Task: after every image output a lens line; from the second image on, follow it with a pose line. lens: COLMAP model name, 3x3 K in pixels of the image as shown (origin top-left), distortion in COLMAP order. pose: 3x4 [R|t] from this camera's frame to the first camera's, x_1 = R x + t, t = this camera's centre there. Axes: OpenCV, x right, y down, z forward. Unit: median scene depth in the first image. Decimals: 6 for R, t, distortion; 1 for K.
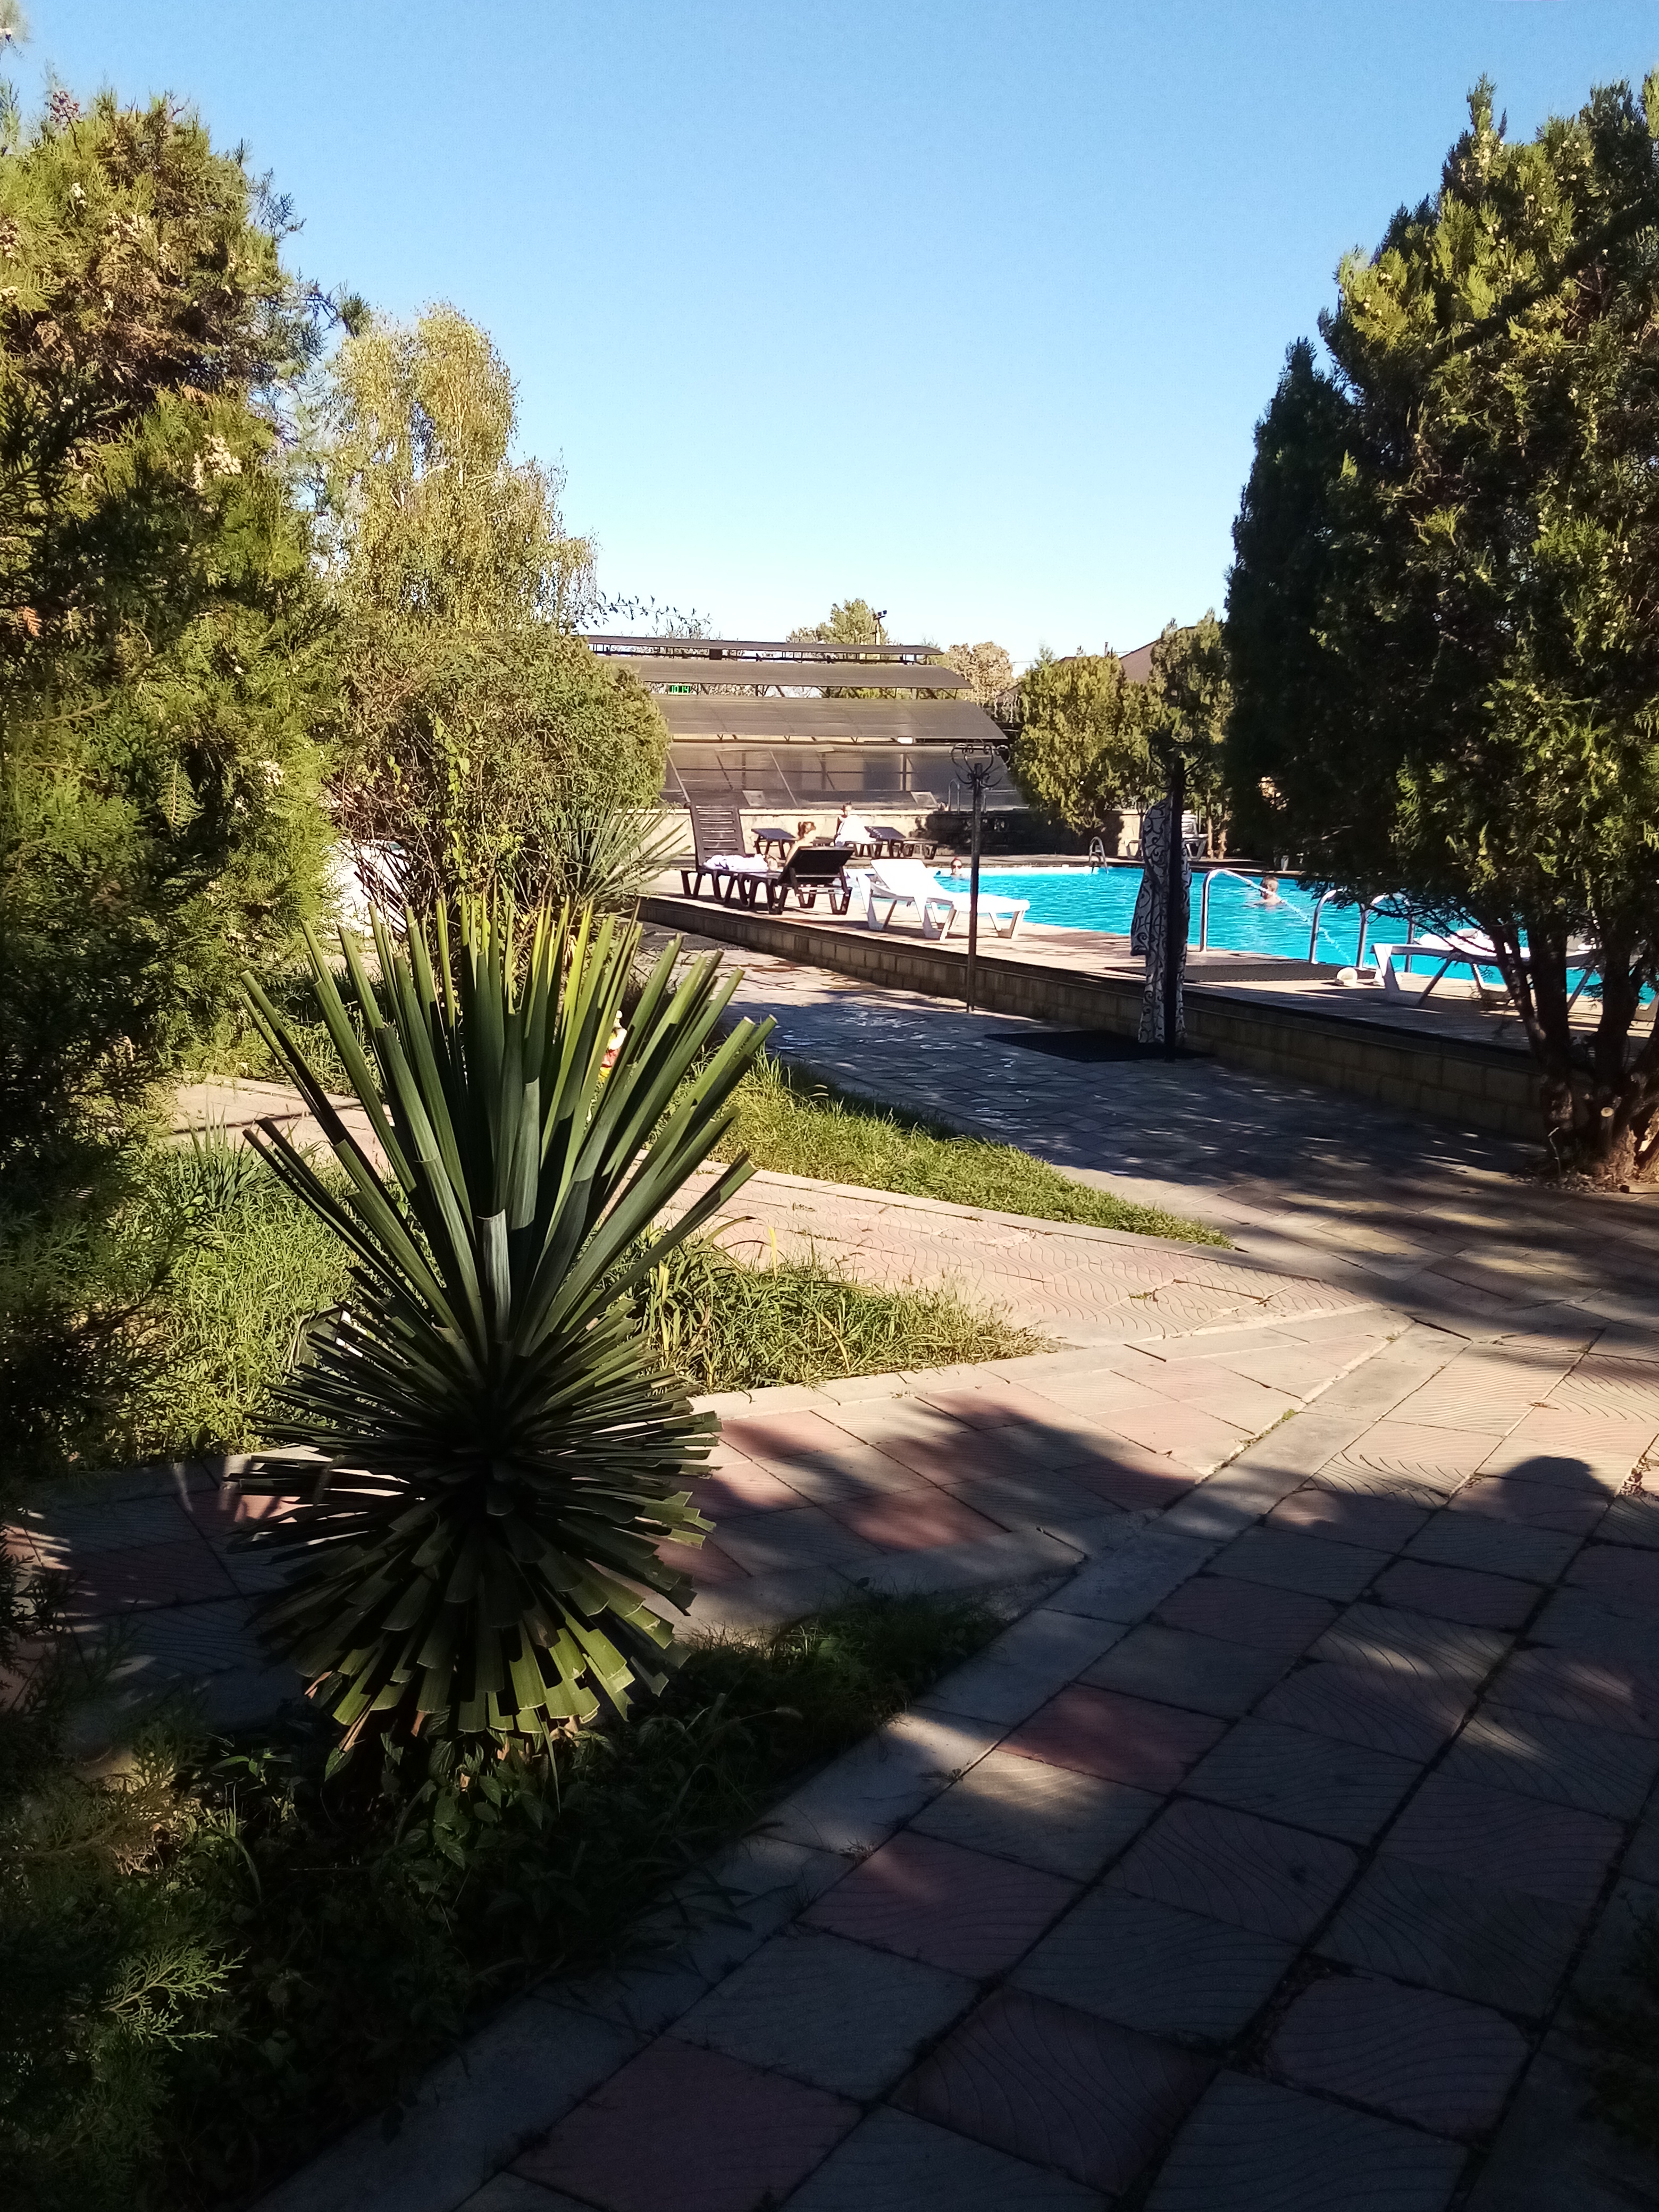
lens RADIAL K [[2144.0, 0, 829.5], [0, 2144.0, 1106.0], [0, 0, 1]] dist [0.108888, -0.181707]
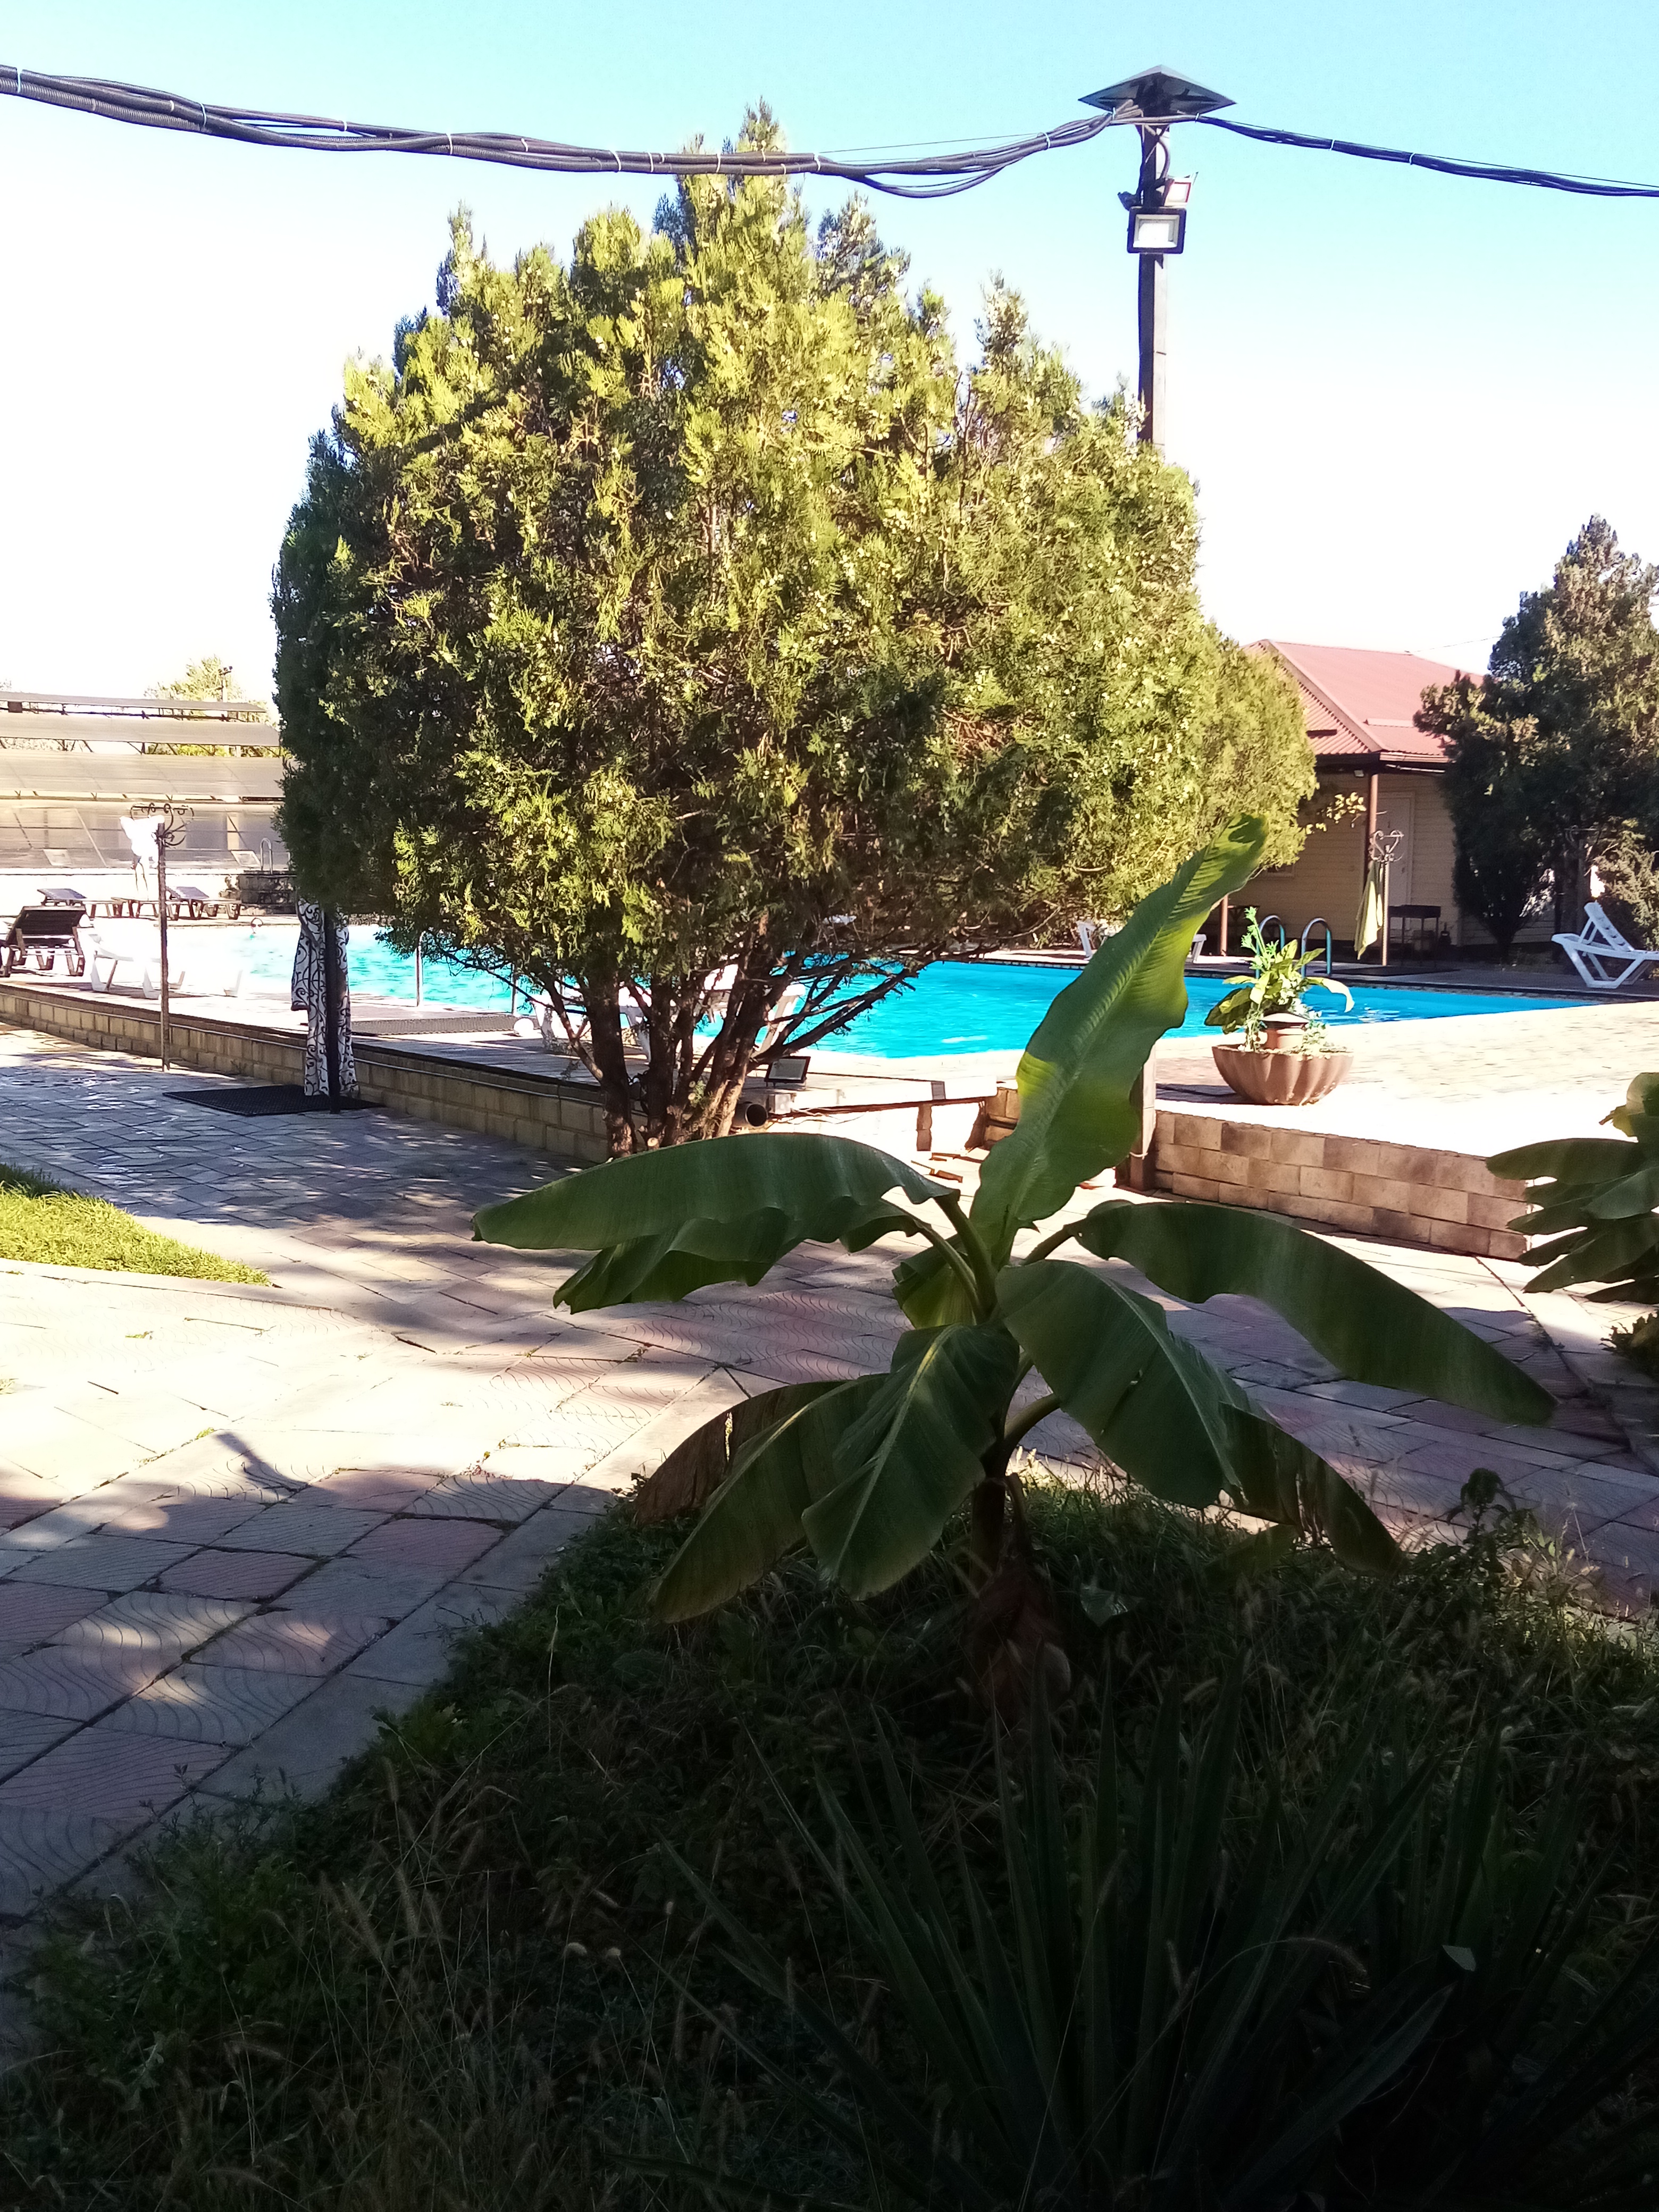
lens RADIAL K [[2144.0, 0, 829.5], [0, 2144.0, 1106.0], [0, 0, 1]] dist [0.108888, -0.181707]
pose [[0.961185, -0.034812, 0.273700, 0.166186], [0.042344, 0.998868, -0.021659, 0.013431], [-0.272636, 0.032408, 0.961571, -0.089116]]
